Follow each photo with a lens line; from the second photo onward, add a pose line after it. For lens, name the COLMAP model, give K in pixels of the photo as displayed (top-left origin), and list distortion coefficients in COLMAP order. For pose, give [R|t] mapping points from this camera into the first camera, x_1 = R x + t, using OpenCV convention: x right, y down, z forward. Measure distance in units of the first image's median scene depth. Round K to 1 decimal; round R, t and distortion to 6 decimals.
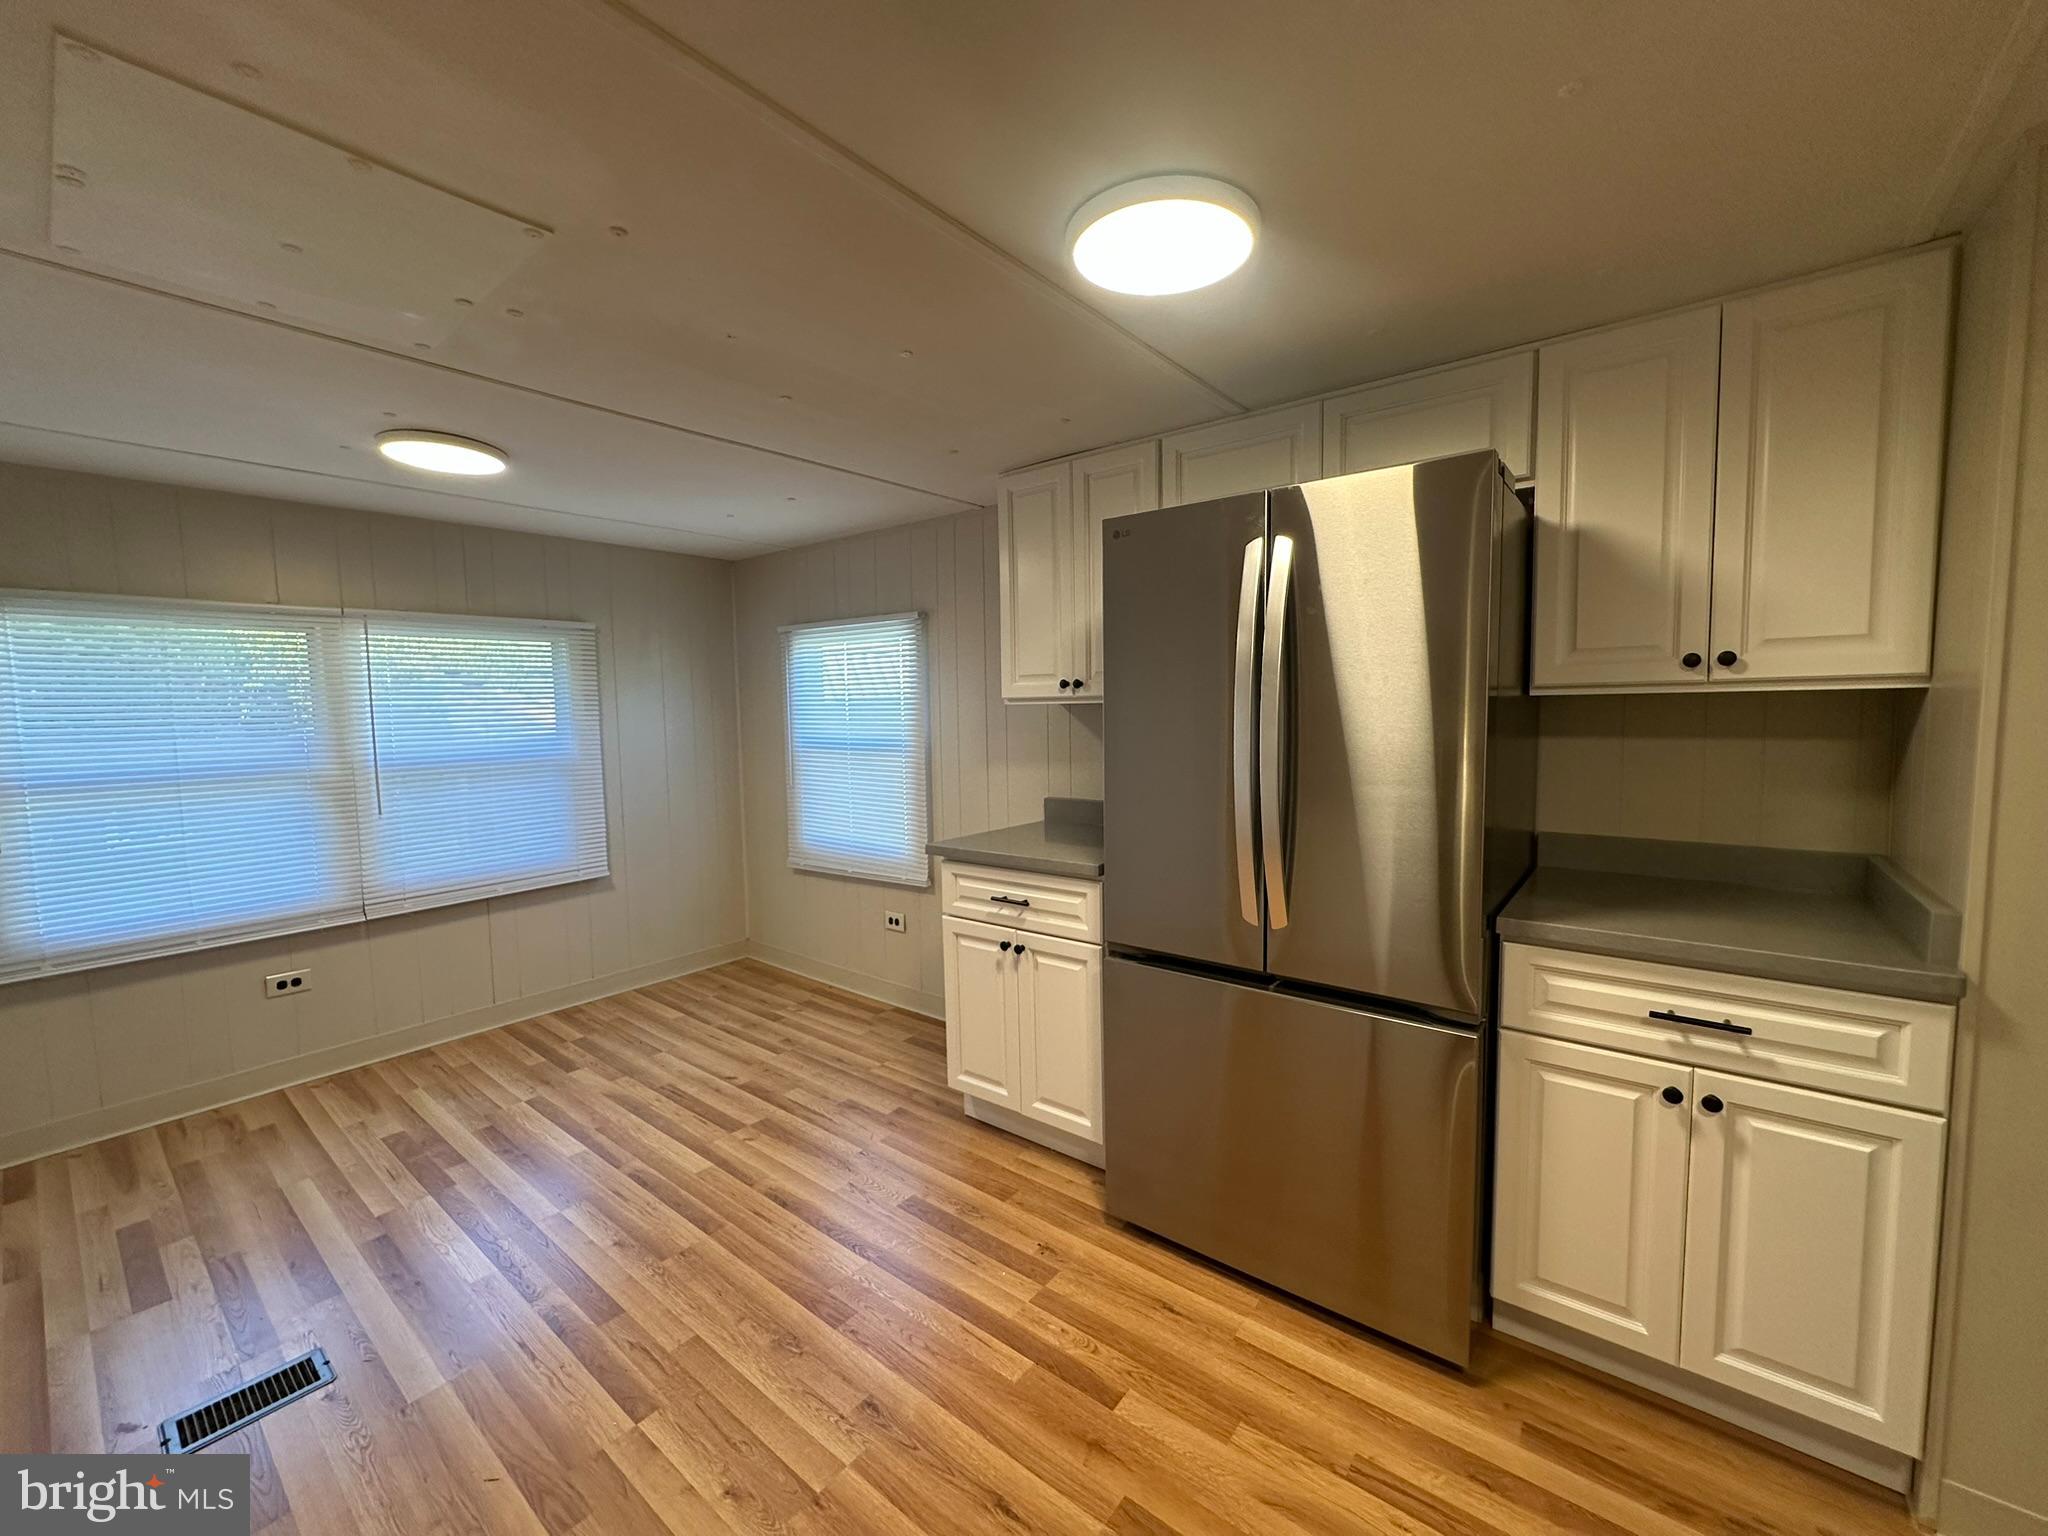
lens RADIAL K [[819.9, 0, 1013.9], [0, 819.9, 768.8], [0, 0, 1]] dist [-0.000542, 0.000187]
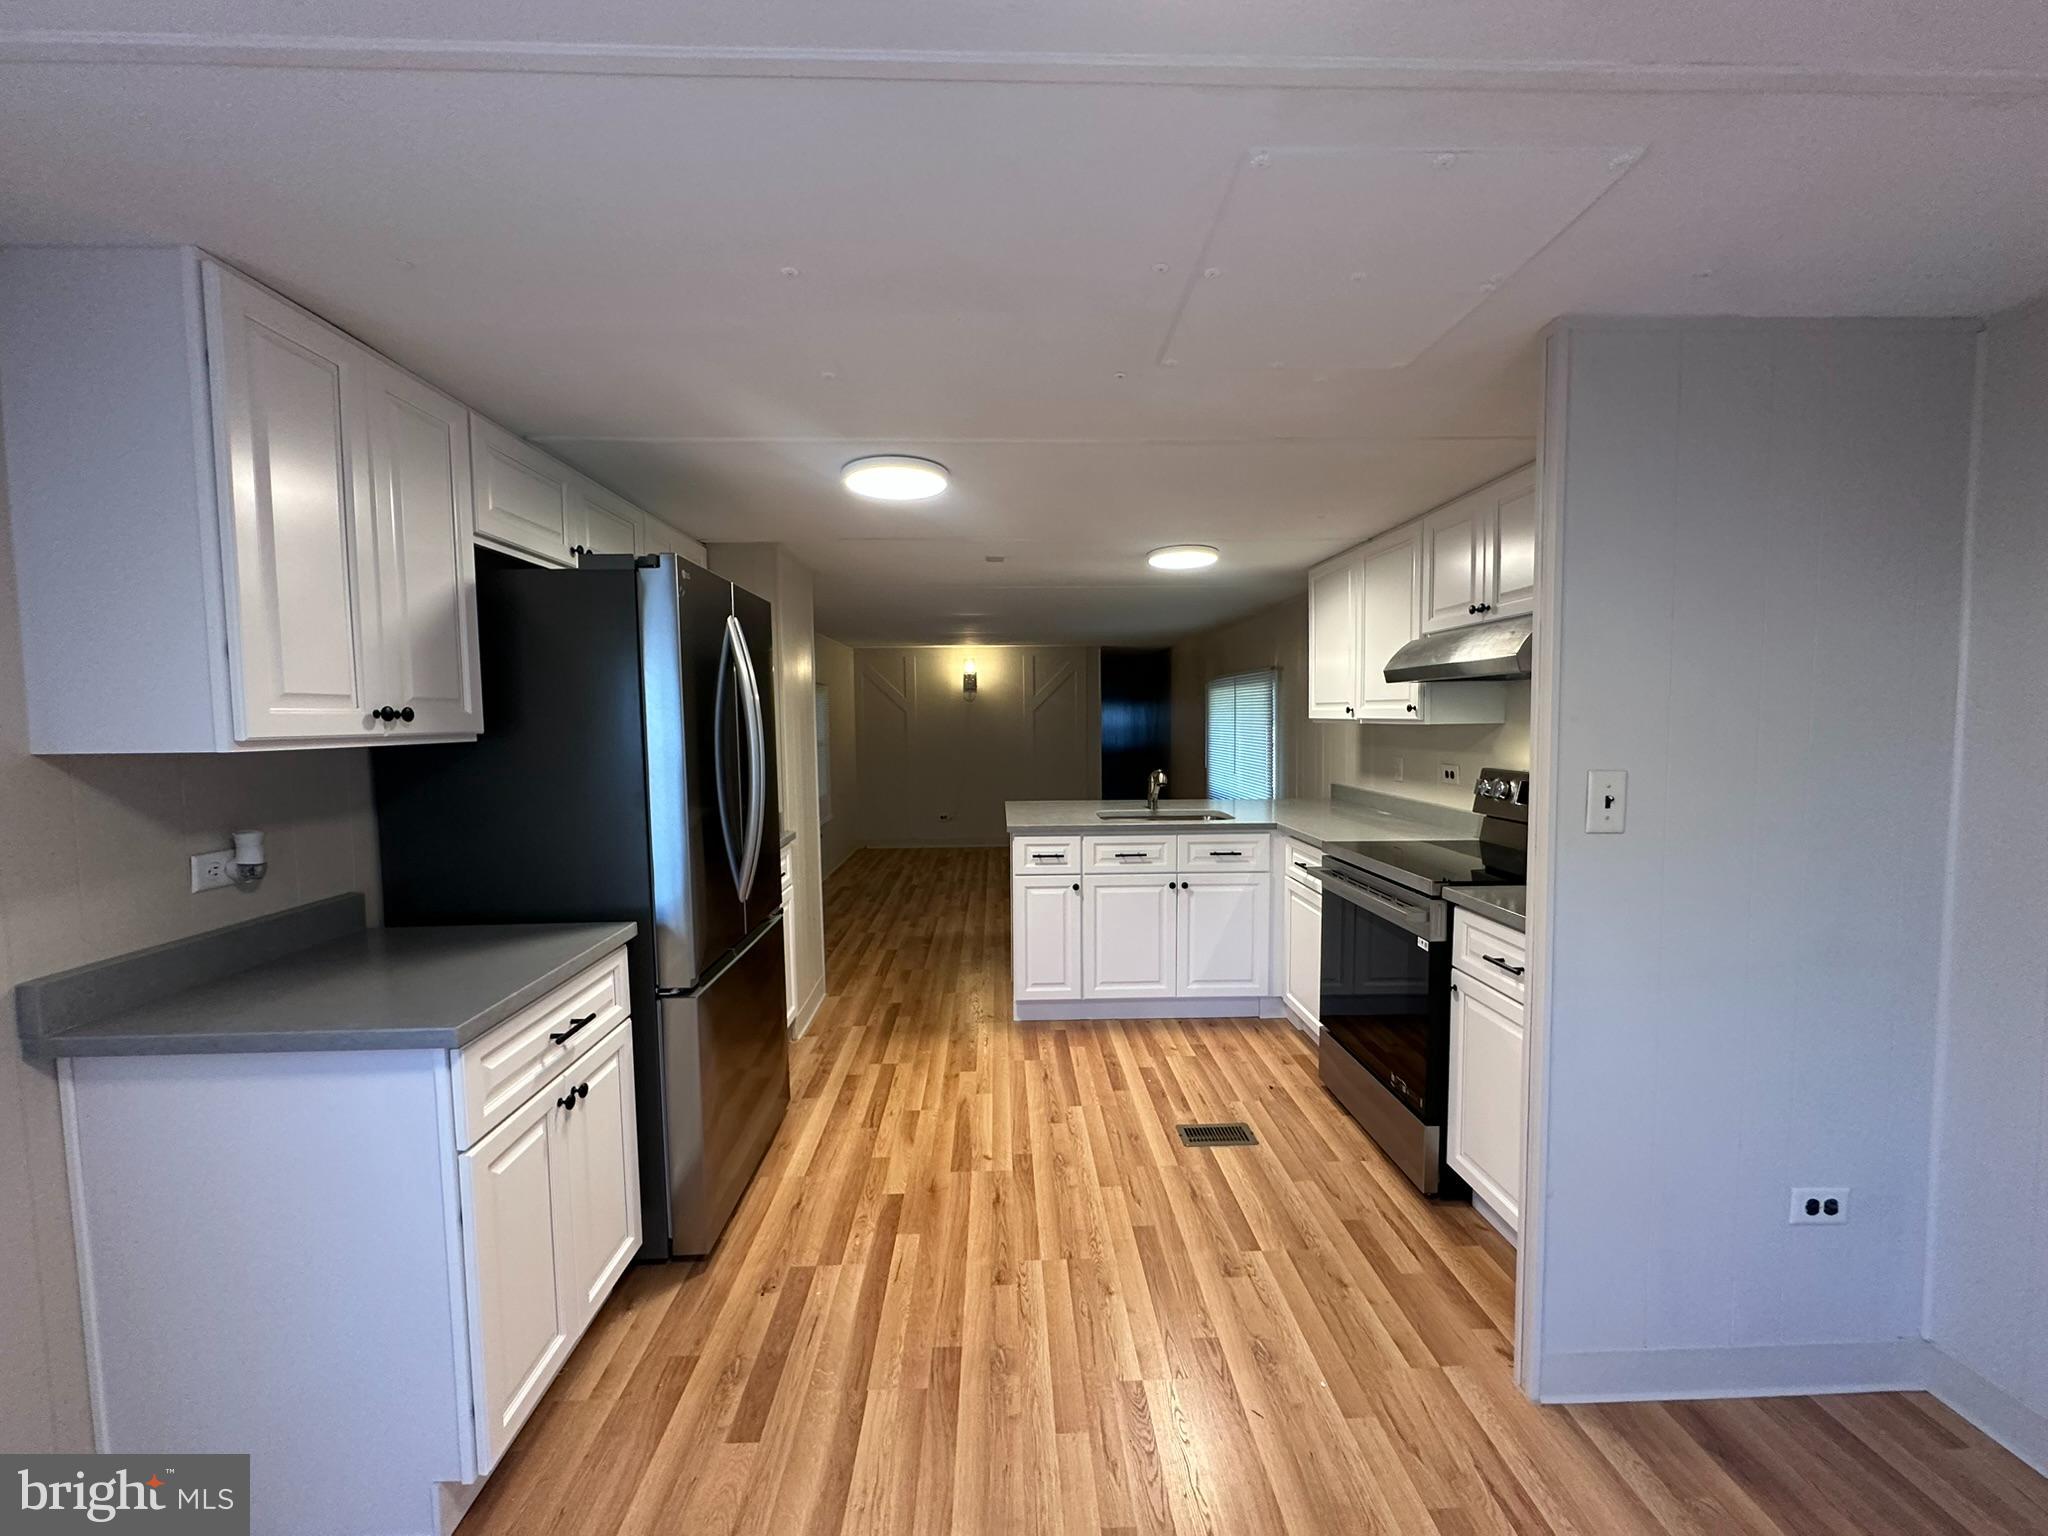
lens RADIAL K [[819.9, 0, 1032.0], [0, 819.9, 766.5], [0, 0, 1]] dist [-0.000542, 0.000187]
pose [[-0.662768, -0.020783, 0.748536, -0.754436], [0.083015, 0.991414, 0.101030, -0.092846], [-0.744209, 0.129099, -0.655352, 1.113303]]
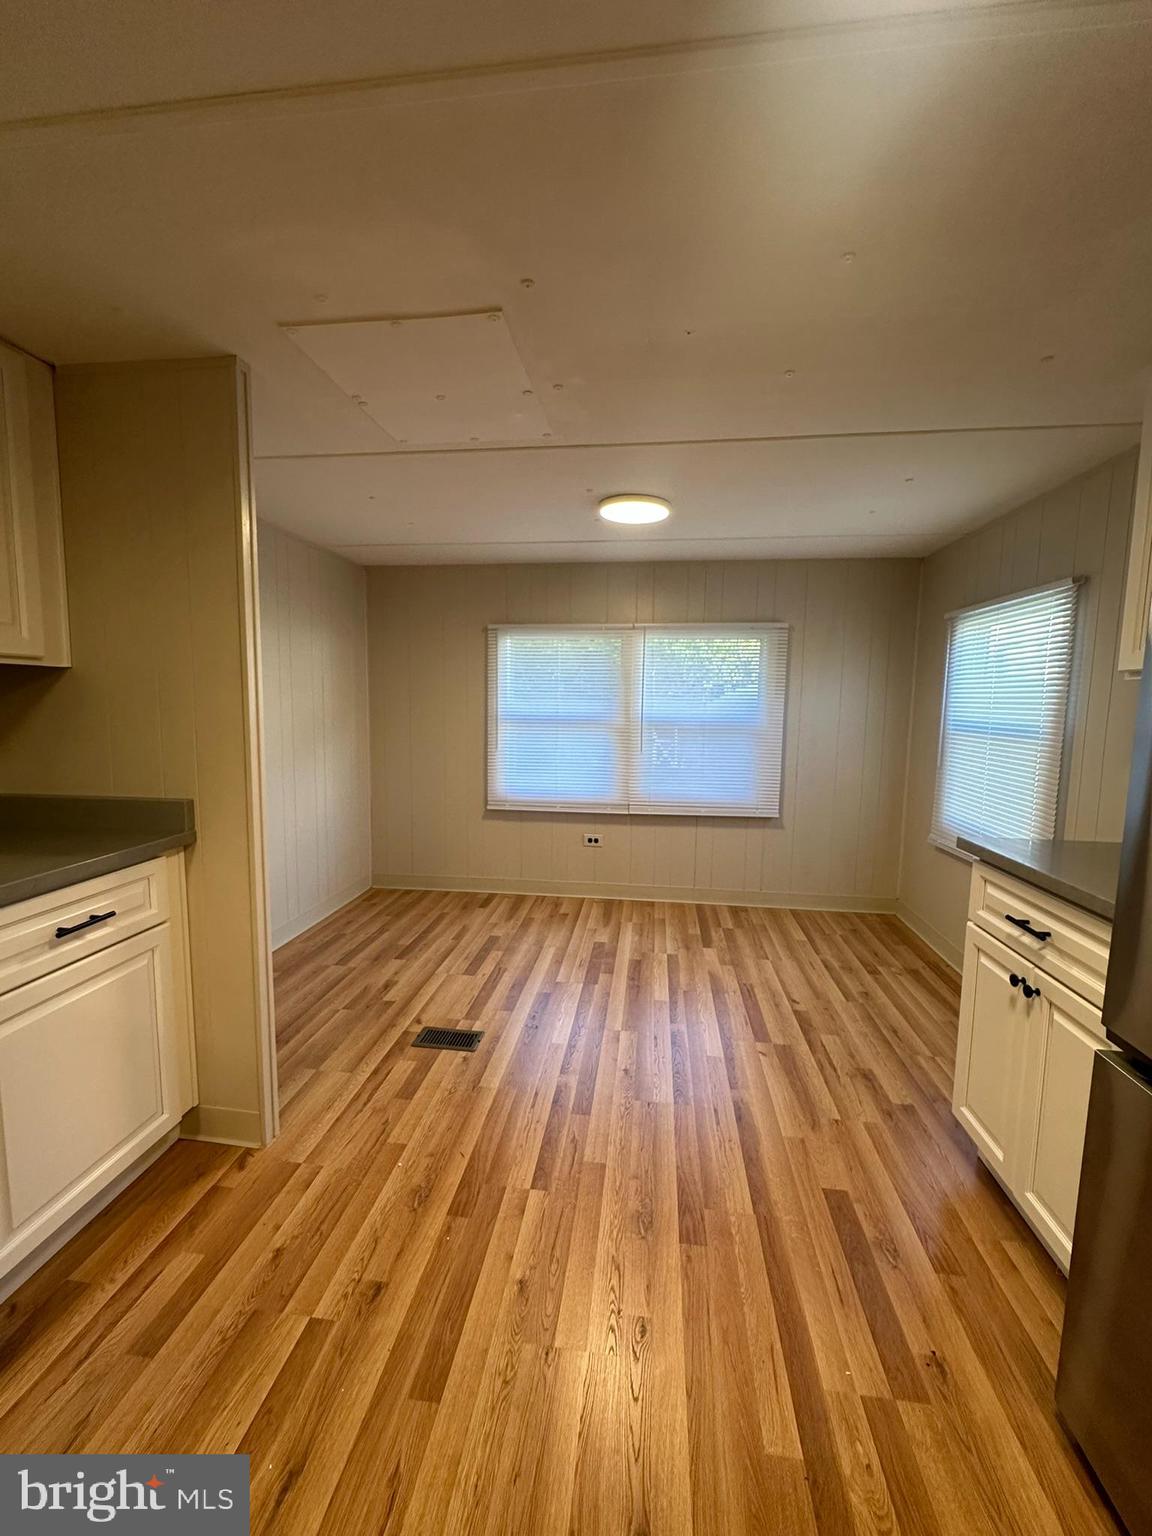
lens RADIAL K [[615.0, 0, 578.2], [0, 615.0, 767.1], [0, 0, 1]] dist [-0.000542, 0.000187]
pose [[0.529384, 0.116418, -0.840357, 0.239270], [-0.091491, 0.992597, 0.079874, 0.001782], [0.843435, 0.034602, 0.536116, 0.314016]]
